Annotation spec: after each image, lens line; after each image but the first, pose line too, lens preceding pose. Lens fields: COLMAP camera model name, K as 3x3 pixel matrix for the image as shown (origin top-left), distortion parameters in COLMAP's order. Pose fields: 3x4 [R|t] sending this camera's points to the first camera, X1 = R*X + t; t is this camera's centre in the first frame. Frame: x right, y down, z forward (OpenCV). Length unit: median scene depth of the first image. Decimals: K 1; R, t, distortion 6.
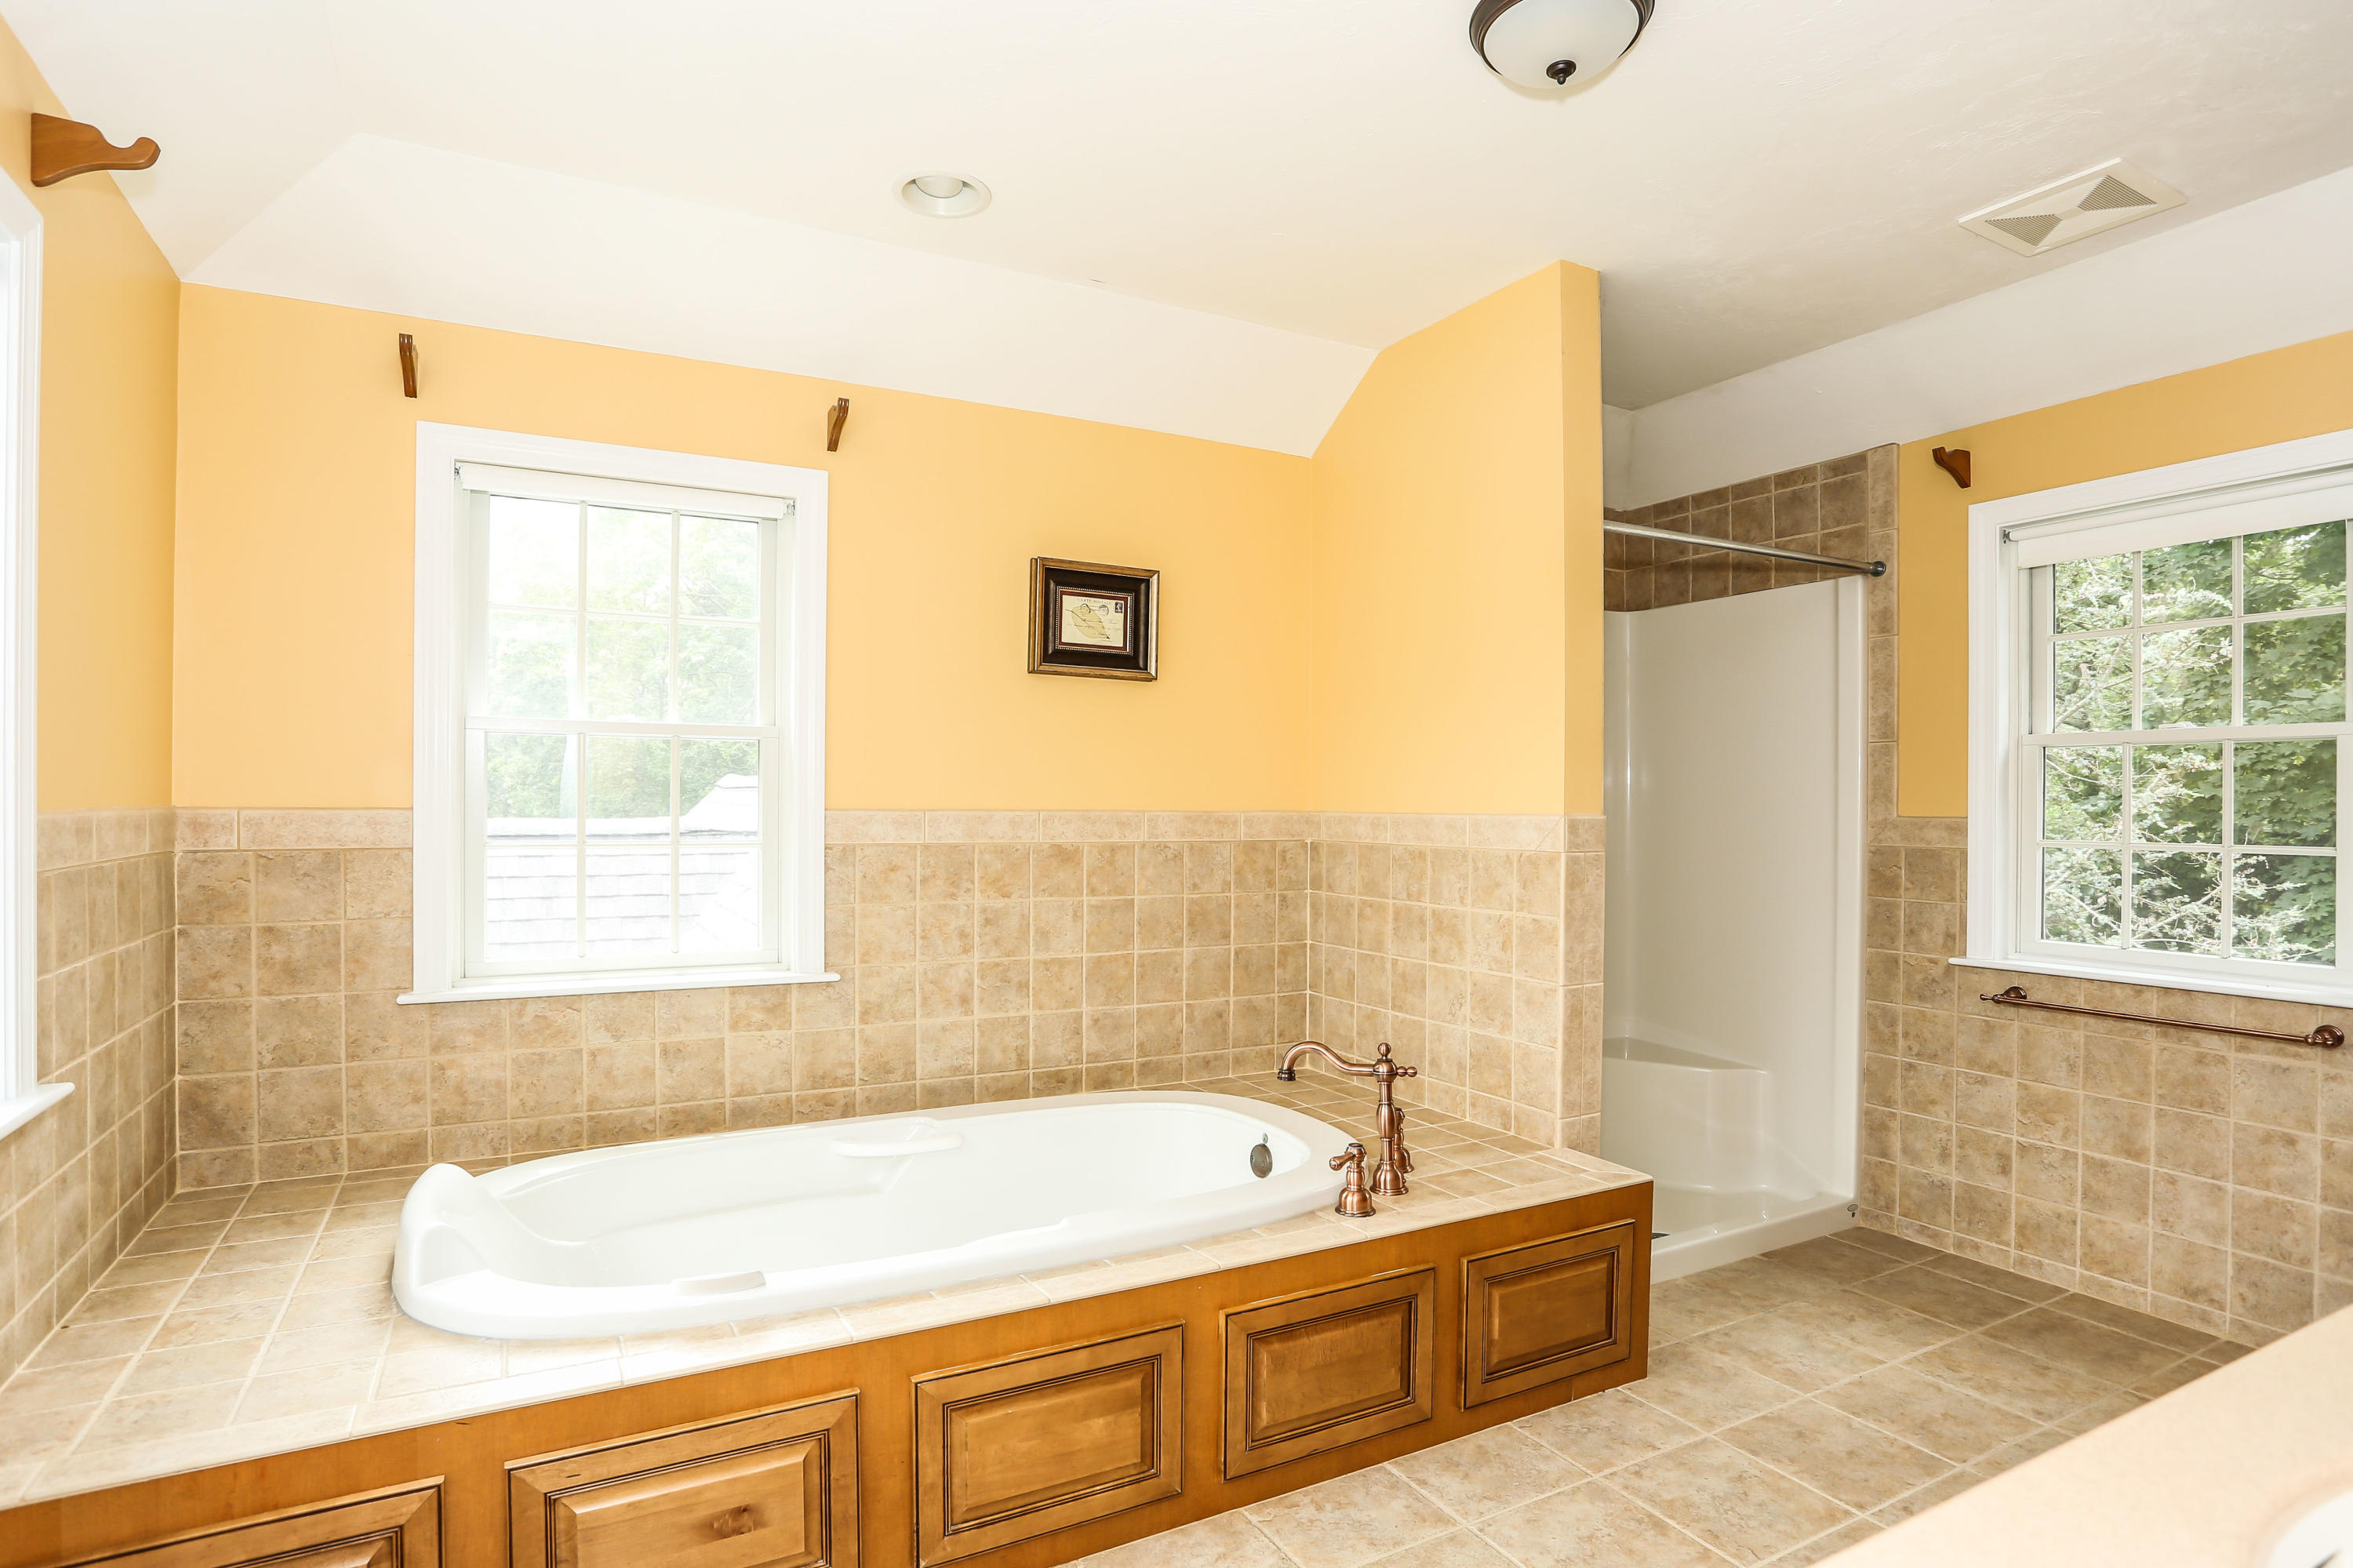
lens RADIAL K [[1313.1, 0, 1196.6], [0, 1313.1, 796.8], [0, 0, 1]] dist [-0.041134, 0.017582]
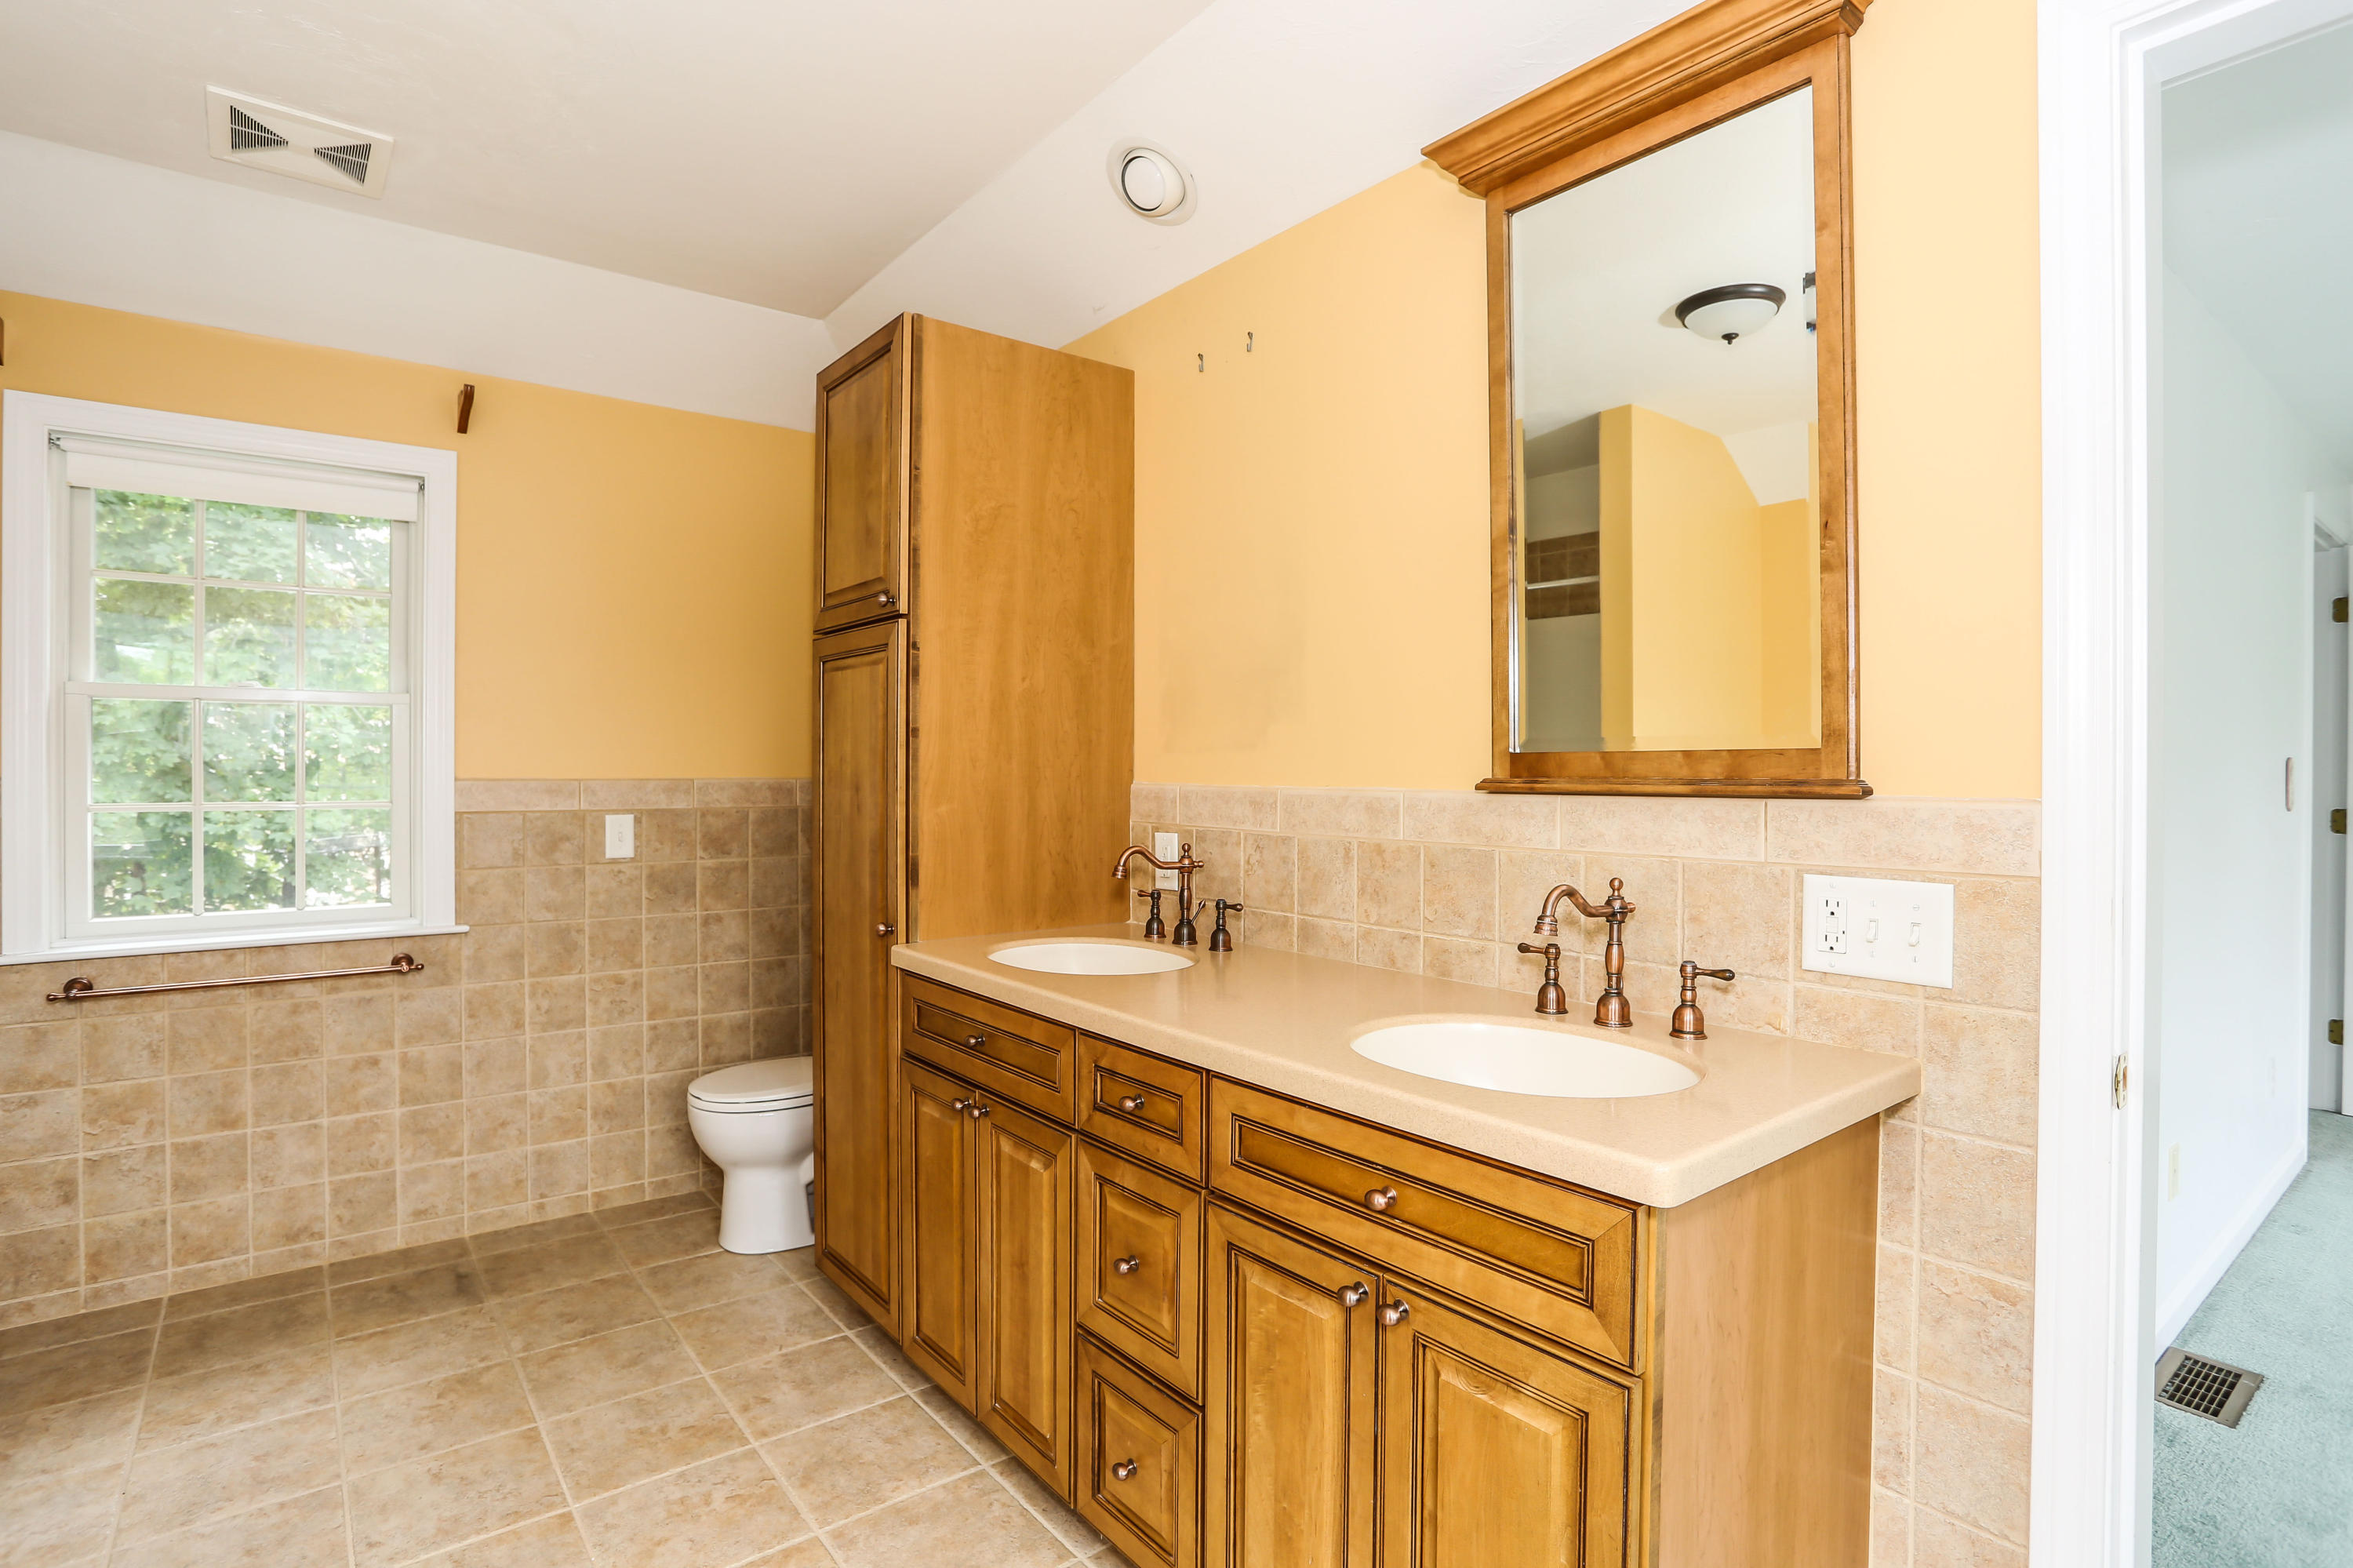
lens RADIAL K [[1152.8, 0, 1200.1], [0, 1152.8, 780.0], [0, 0, 1]] dist [-0.016645, 0.005044]
pose [[-0.194332, -0.008237, 0.980901, -0.261300], [-0.007518, 0.999948, 0.006907, 0.006464], [-0.980907, -0.006032, -0.194384, 0.455842]]
